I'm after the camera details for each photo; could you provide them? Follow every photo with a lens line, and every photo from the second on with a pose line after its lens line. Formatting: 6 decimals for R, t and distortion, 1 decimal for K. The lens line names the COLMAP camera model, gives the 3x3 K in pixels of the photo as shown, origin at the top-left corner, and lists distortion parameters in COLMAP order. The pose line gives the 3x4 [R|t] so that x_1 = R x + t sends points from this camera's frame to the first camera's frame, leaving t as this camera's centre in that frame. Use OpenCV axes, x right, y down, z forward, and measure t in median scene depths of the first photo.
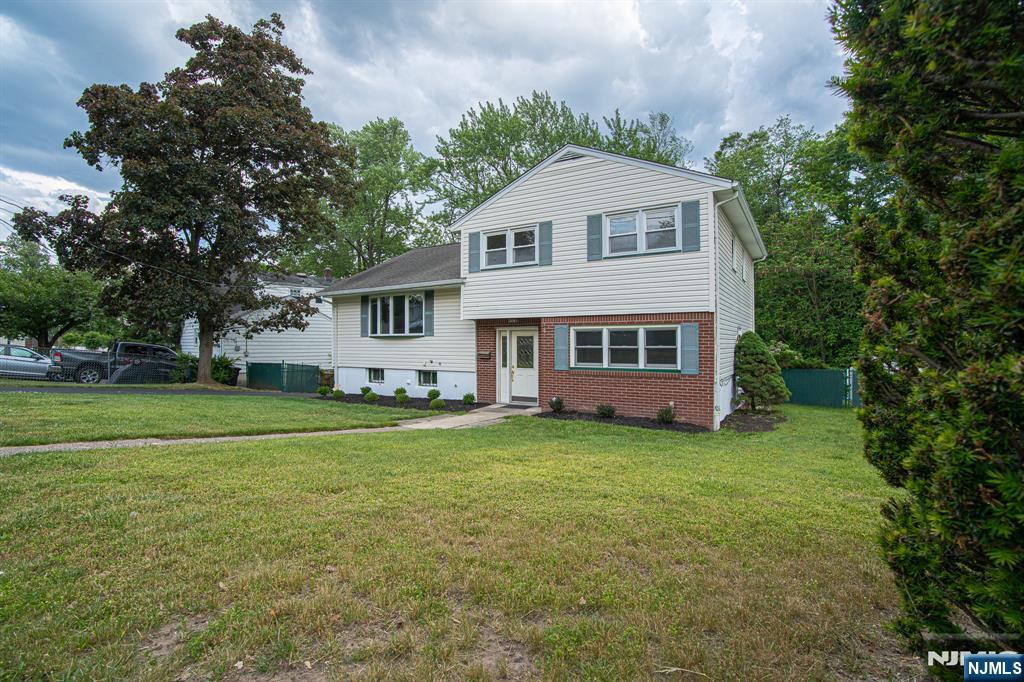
lens RADIAL K [[474.9, 0, 512.0], [0, 474.9, 341.0], [0, 0, 1]] dist [-0.072310, 0.027448]
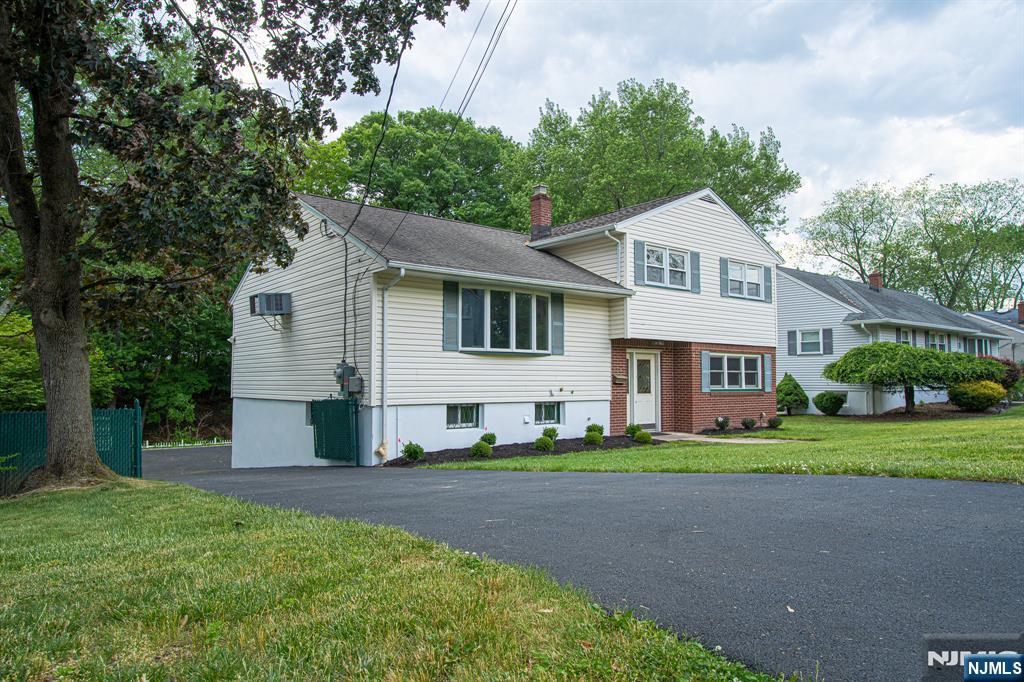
lens RADIAL K [[663.8, 0, 512.0], [0, 663.8, 341.0], [0, 0, 1]] dist [0.000764, -0.000114]
pose [[0.333160, 0.057969, 0.941087, -1.259458], [-0.006954, 0.998232, -0.059027, 0.031599], [-0.942845, 0.013121, 0.332974, 0.780735]]
